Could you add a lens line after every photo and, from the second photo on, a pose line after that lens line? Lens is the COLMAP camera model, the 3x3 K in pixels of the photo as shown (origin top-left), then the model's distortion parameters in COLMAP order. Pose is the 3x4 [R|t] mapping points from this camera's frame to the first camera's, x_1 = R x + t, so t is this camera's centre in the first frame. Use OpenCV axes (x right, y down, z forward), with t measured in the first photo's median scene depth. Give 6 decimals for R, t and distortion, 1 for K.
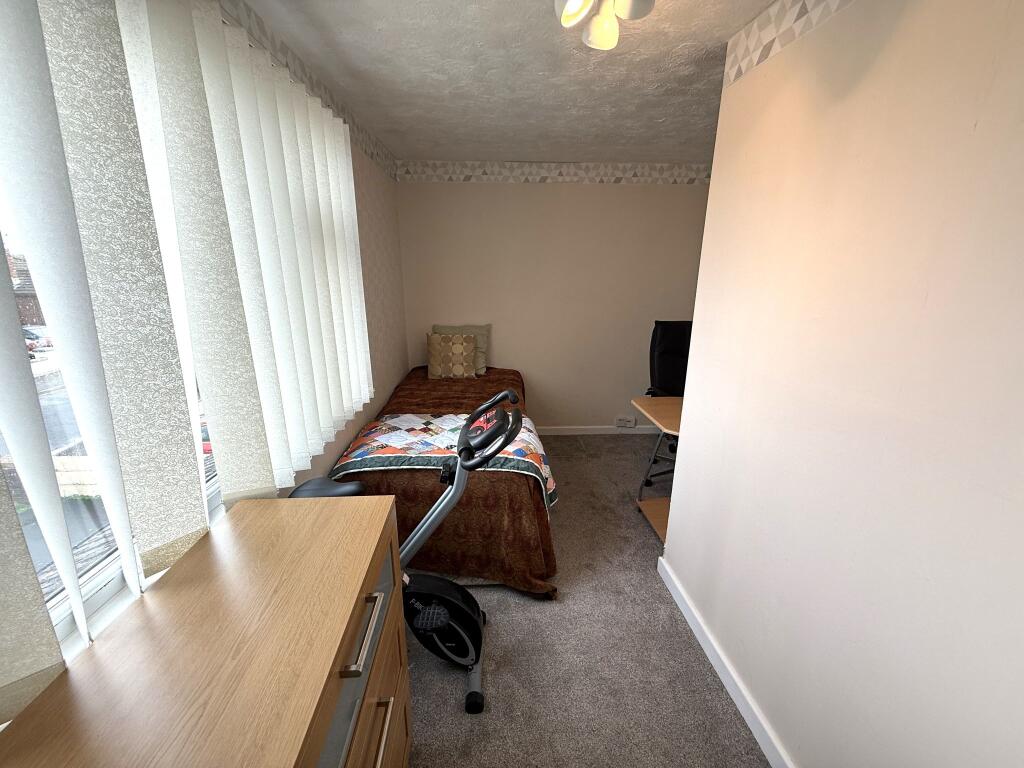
lens RADIAL K [[405.7, 0, 513.0], [0, 405.7, 384.9], [0, 0, 1]] dist [-0.001671, 0.000467]
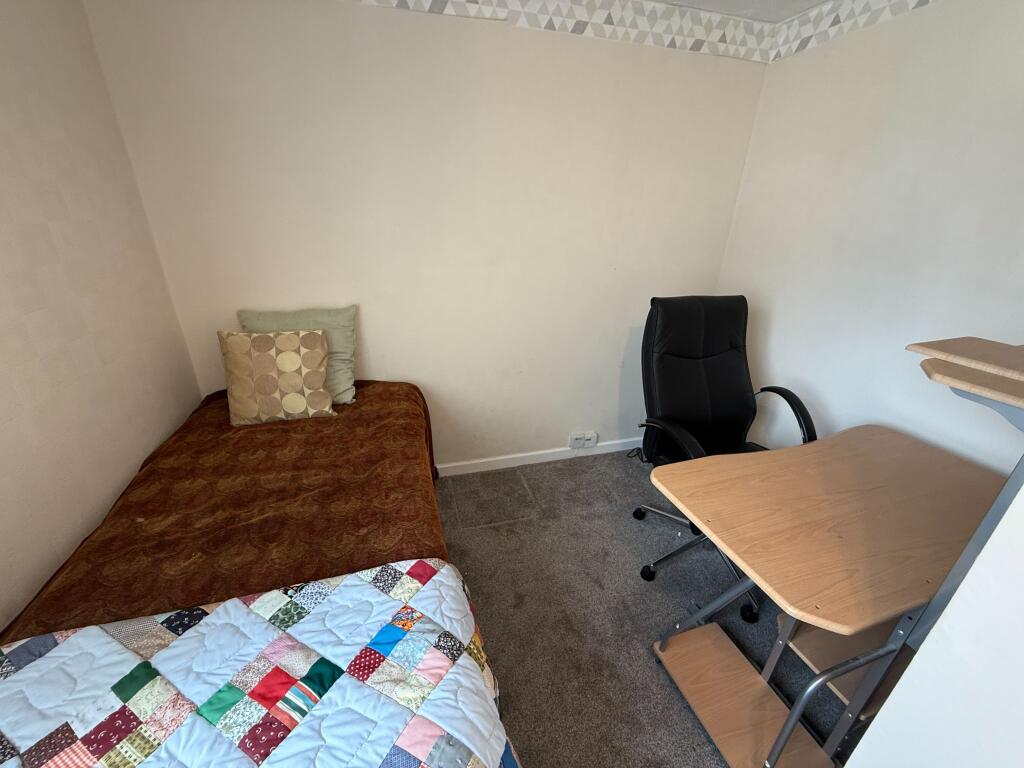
lens RADIAL K [[405.7, 0, 511.2], [0, 405.7, 384.2], [0, 0, 1]] dist [-0.001671, 0.000467]
pose [[0.972506, -0.075616, 0.220261, 0.019390], [0.046313, 0.989723, 0.135291, -0.117054], [-0.228227, -0.121370, 0.966013, 0.447836]]
